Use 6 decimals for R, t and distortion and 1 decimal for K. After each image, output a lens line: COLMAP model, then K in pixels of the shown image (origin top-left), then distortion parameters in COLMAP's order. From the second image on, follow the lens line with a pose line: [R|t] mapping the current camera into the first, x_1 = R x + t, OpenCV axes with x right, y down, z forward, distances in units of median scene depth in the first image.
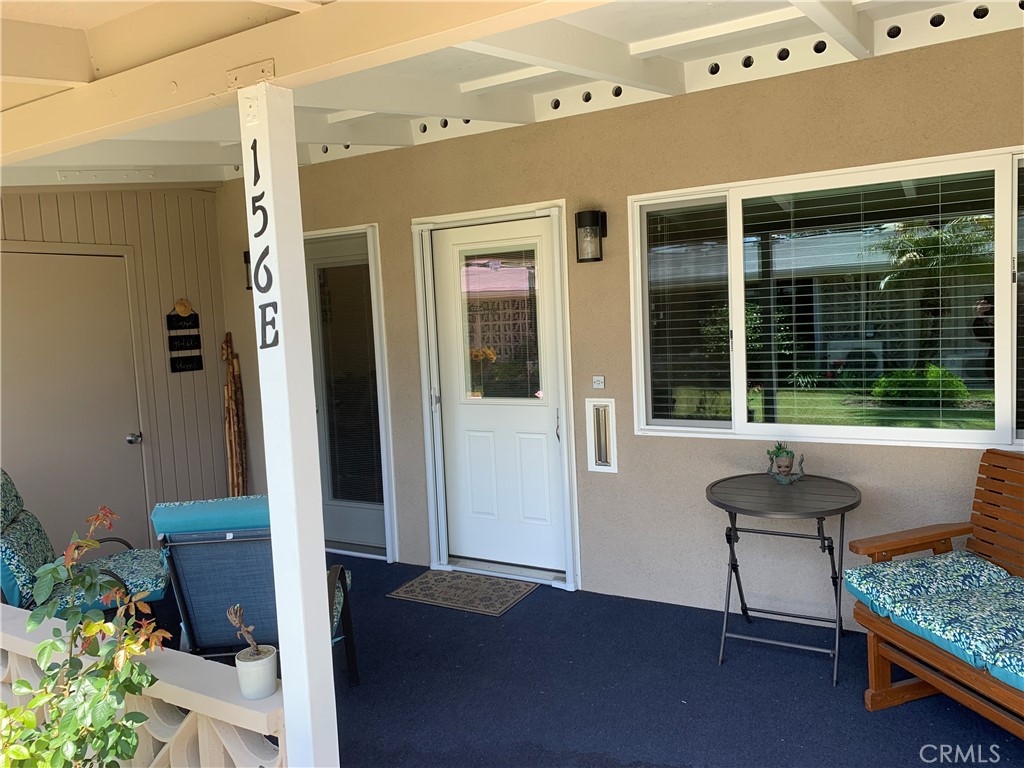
lens RADIAL K [[787.3, 0, 515.6], [0, 787.3, 383.7], [0, 0, 1]] dist [0.029335, -0.022555]
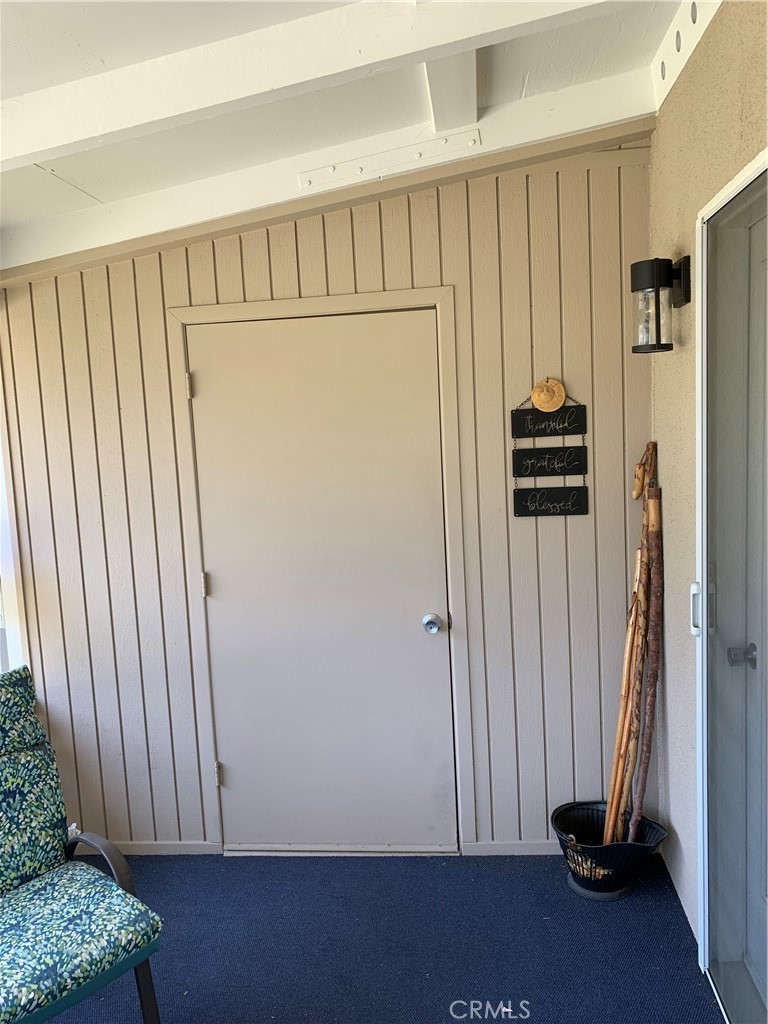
lens RADIAL K [[787.3, 0, 384.7], [0, 787.3, 513.5], [0, 0, 1]] dist [0.029335, -0.022555]
pose [[0.346824, 0.144590, -0.926718, 0.035128], [-0.050244, 0.989492, 0.135580, -0.084892], [0.936583, -0.000460, 0.350445, 0.726496]]
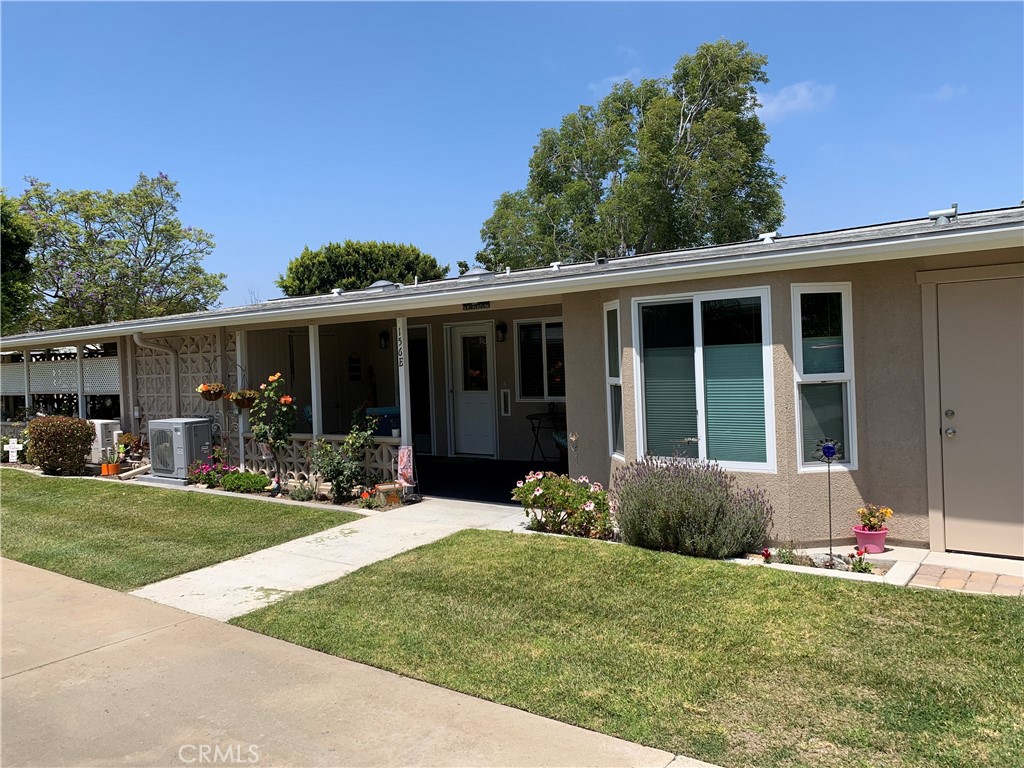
lens RADIAL K [[787.3, 0, 510.6], [0, 787.3, 381.7], [0, 0, 1]] dist [0.029335, -0.022555]
pose [[0.994392, 0.013218, -0.104925, 0.338610], [-0.018924, 0.998385, -0.053573, 0.113743], [0.104048, 0.055258, 0.993036, -1.444415]]
